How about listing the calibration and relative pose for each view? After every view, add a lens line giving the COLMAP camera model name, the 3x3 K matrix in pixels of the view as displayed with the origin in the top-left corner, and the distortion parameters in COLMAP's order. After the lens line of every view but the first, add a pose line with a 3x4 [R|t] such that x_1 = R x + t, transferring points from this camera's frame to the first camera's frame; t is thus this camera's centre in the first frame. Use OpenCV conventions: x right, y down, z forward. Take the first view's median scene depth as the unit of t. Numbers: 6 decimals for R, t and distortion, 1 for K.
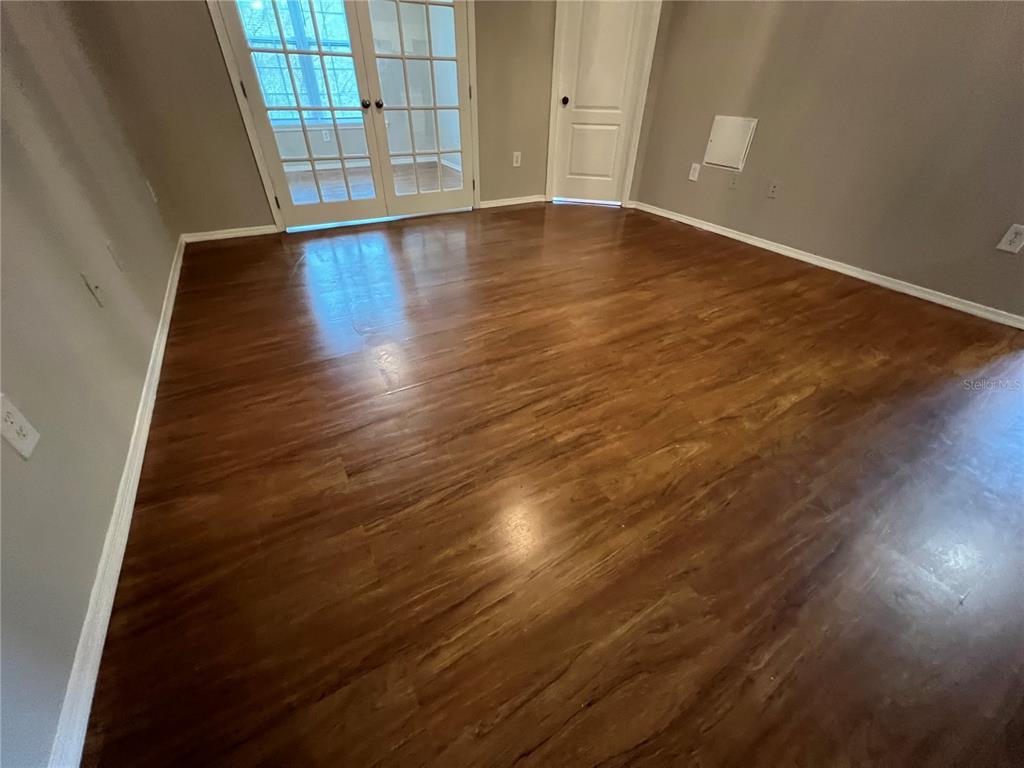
lens RADIAL K [[411.4, 0, 514.2], [0, 411.4, 383.7], [0, 0, 1]] dist [0.001396, 0.000224]
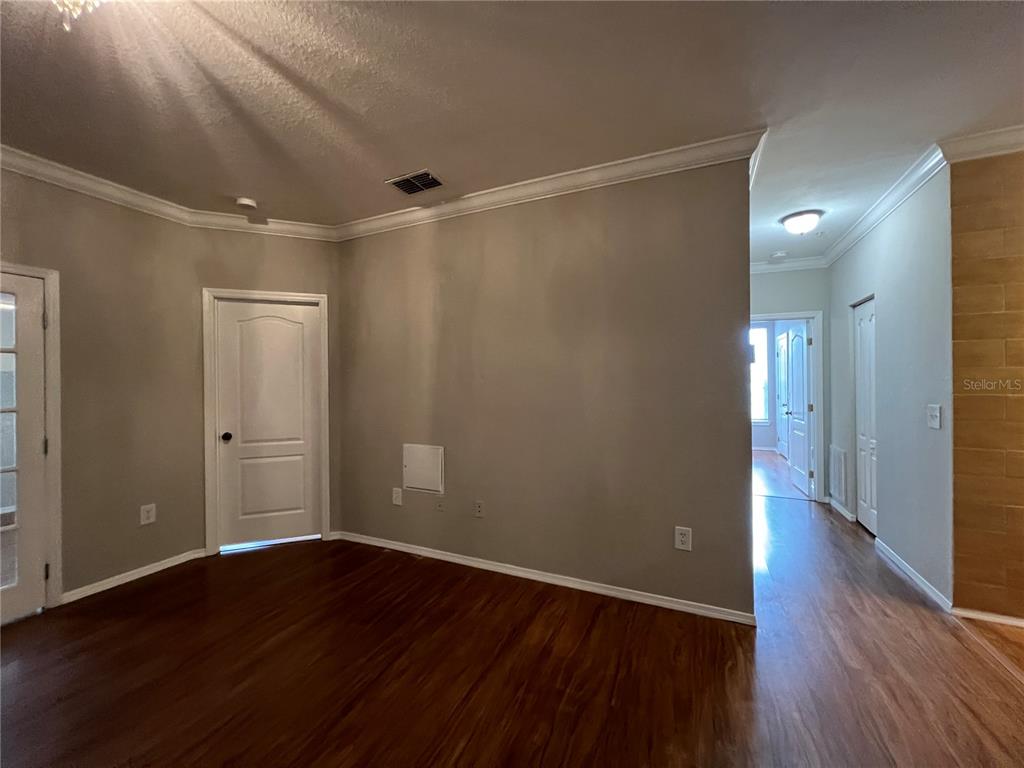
lens RADIAL K [[411.4, 0, 514.2], [0, 411.4, 383.7], [0, 0, 1]] dist [0.001396, 0.000224]
pose [[0.815362, -0.023984, 0.578455, 0.137612], [0.357089, 0.807289, -0.469864, -0.207267], [-0.455711, 0.589669, 0.666797, 0.141541]]
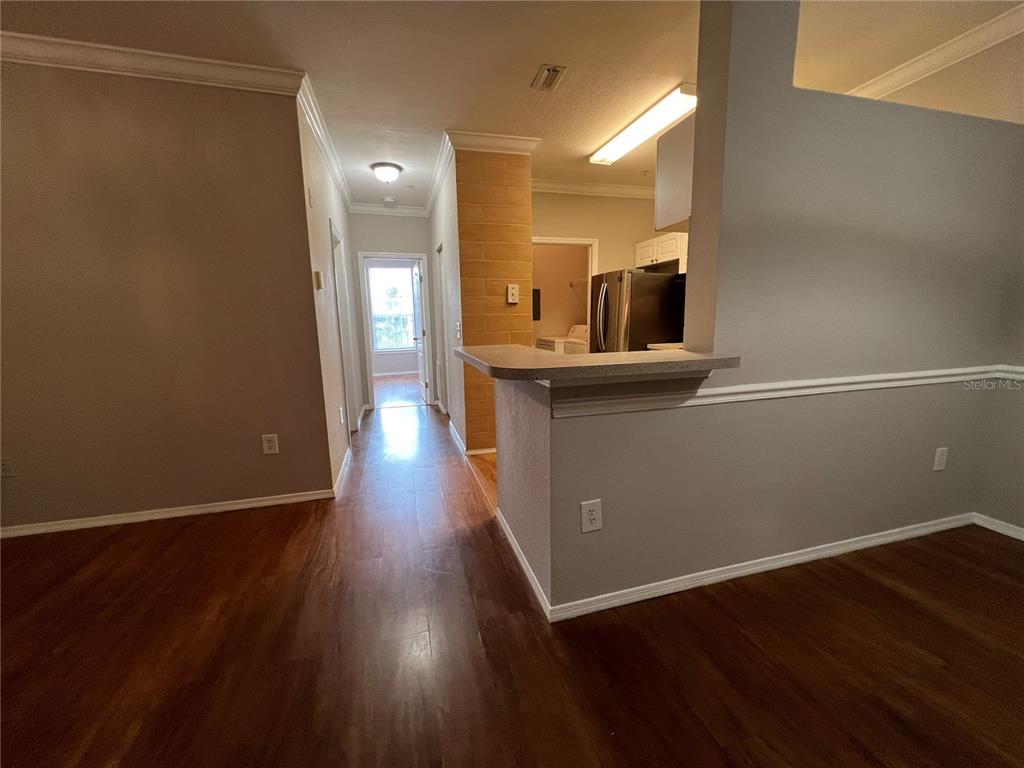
lens RADIAL K [[411.4, 0, 514.2], [0, 411.4, 383.7], [0, 0, 1]] dist [0.001396, 0.000224]
pose [[0.244938, -0.175272, 0.953564, 0.147525], [0.588896, 0.808204, -0.002714, -0.039028], [-0.770199, 0.562215, 0.301177, -0.032890]]
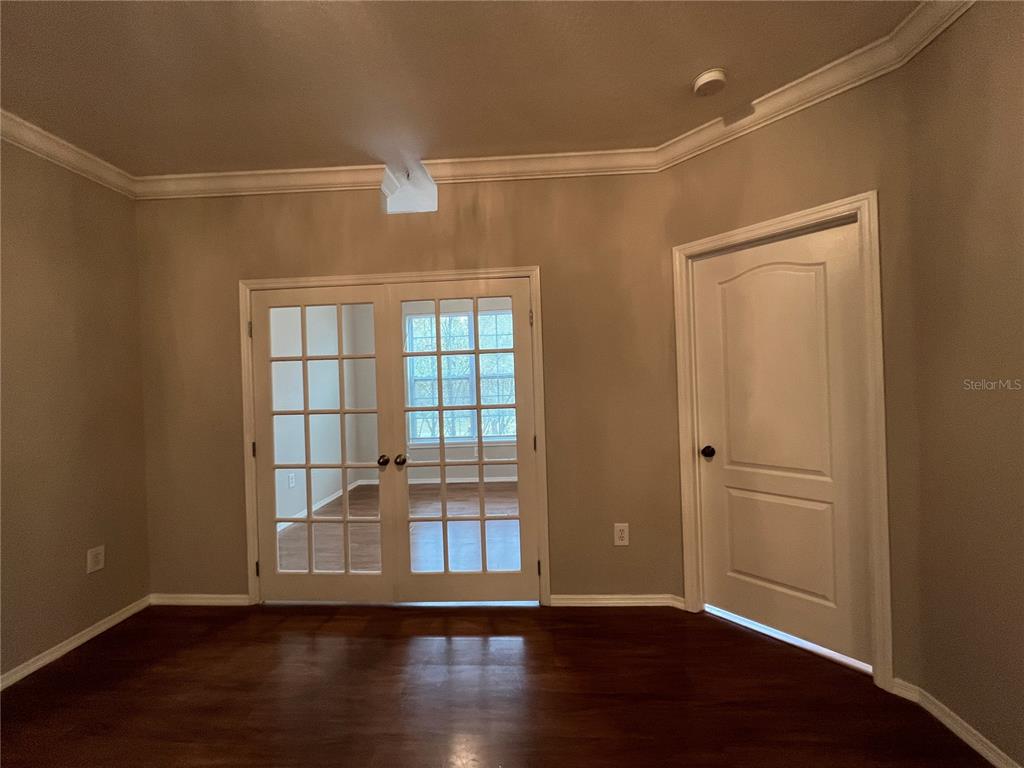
lens RADIAL K [[411.4, 0, 514.2], [0, 411.4, 383.7], [0, 0, 1]] dist [0.001396, 0.000224]
pose [[0.833902, -0.041098, -0.550380, 0.254052], [-0.288297, 0.817920, -0.497887, -0.462099], [0.470629, 0.573862, 0.670217, 0.494518]]
